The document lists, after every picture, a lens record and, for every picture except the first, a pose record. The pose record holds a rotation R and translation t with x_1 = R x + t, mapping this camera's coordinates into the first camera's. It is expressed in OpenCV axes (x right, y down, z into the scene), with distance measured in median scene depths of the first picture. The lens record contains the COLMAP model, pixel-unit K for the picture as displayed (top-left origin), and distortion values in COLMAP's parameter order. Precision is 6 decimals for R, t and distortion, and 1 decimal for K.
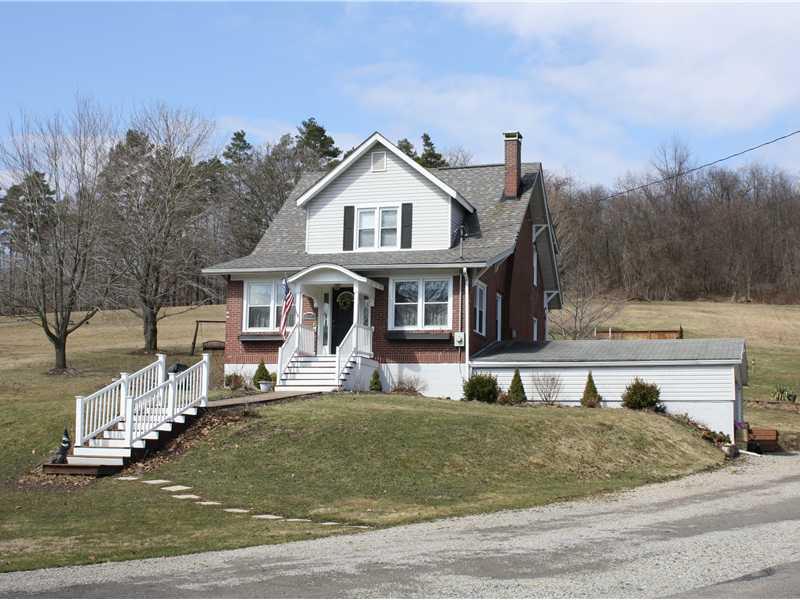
lens RADIAL K [[1138.7, 0, 400.0], [0, 1138.7, 300.0], [0, 0, 1]] dist [-0.050675, -0.026755]
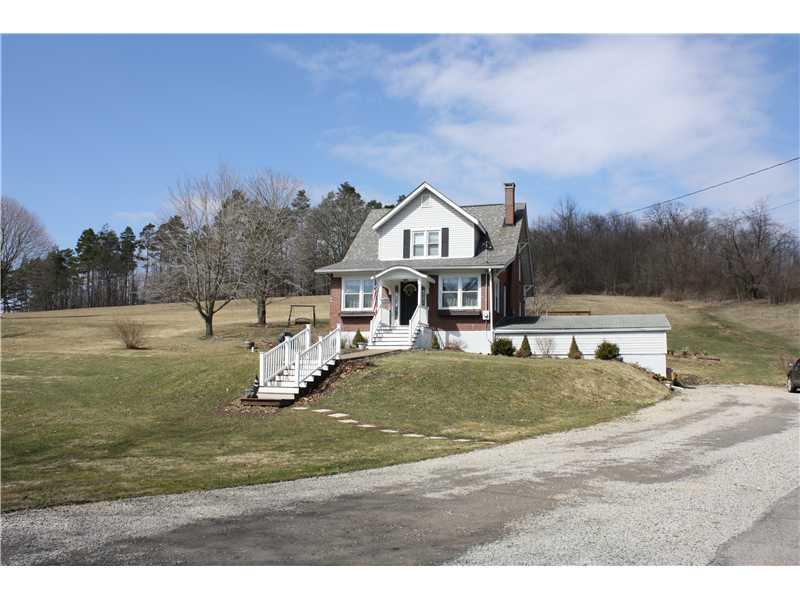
lens RADIAL K [[691.9, 0, 400.0], [0, 691.9, 300.0], [0, 0, 1]] dist [-0.138658, 0.128623]
pose [[0.999891, -0.001134, 0.014701, -0.076682], [0.001024, 0.999971, 0.007495, 0.006791], [-0.014710, -0.007479, 0.999864, 0.068532]]
